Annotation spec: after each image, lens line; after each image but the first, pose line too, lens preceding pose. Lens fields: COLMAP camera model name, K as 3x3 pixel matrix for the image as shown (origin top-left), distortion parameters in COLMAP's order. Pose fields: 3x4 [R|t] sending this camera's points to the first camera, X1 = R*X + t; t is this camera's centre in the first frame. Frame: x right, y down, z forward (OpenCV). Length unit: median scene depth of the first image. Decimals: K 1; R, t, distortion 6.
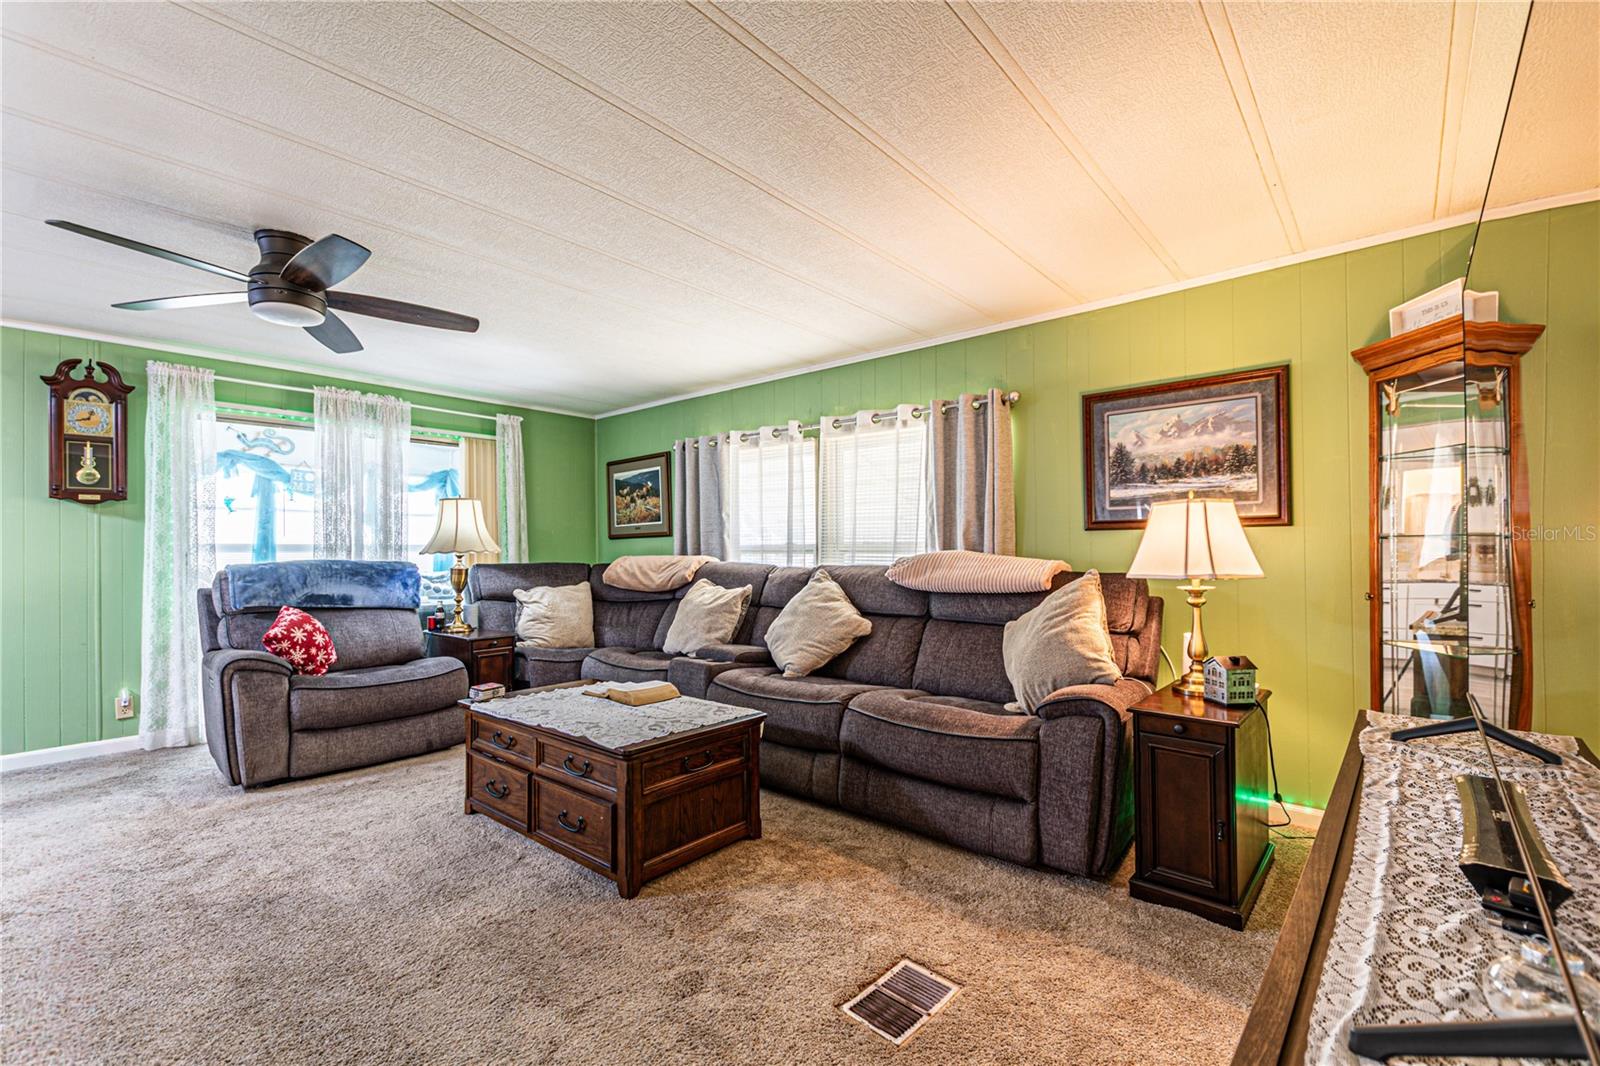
lens RADIAL K [[692.0, 0, 782.1], [0, 692.0, 540.9], [0, 0, 1]] dist [0.003405, -0.000953]
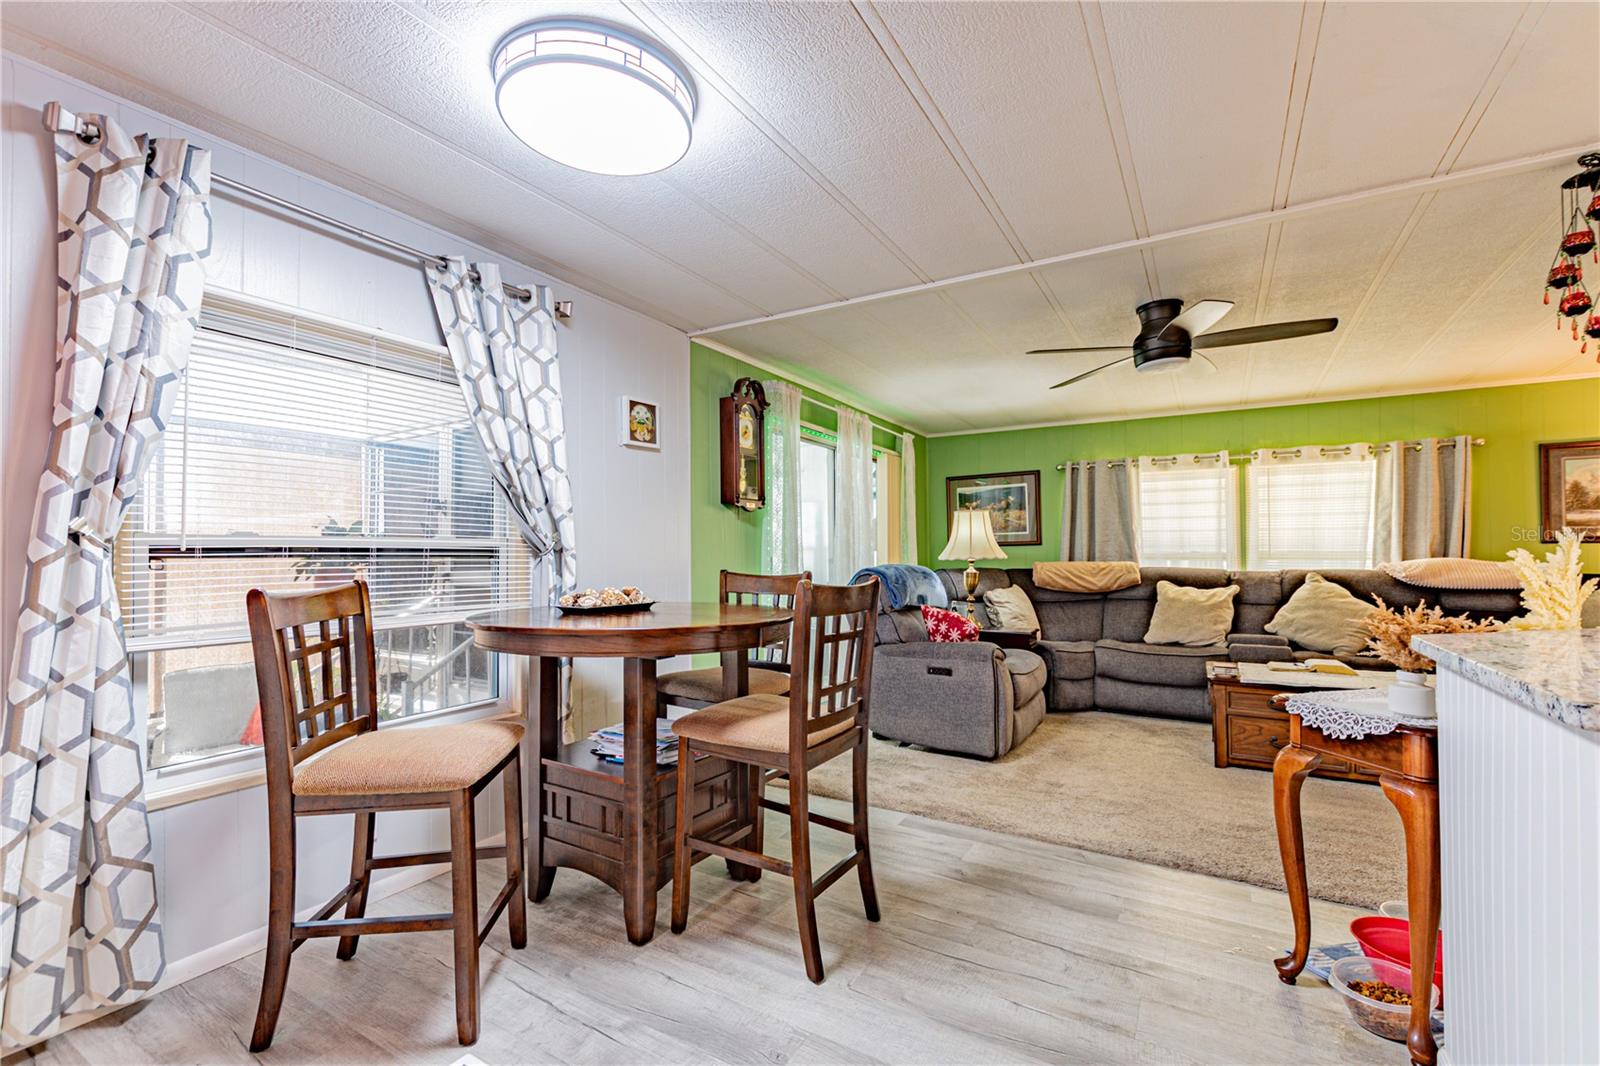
lens RADIAL K [[692.0, 0, 782.1], [0, 692.0, 540.9], [0, 0, 1]] dist [0.003405, -0.000953]
pose [[0.985630, 0.009113, 0.168671, -0.982986], [-0.007147, 0.999899, -0.012257, 0.005192], [-0.168766, 0.010875, 0.985596, -0.065018]]
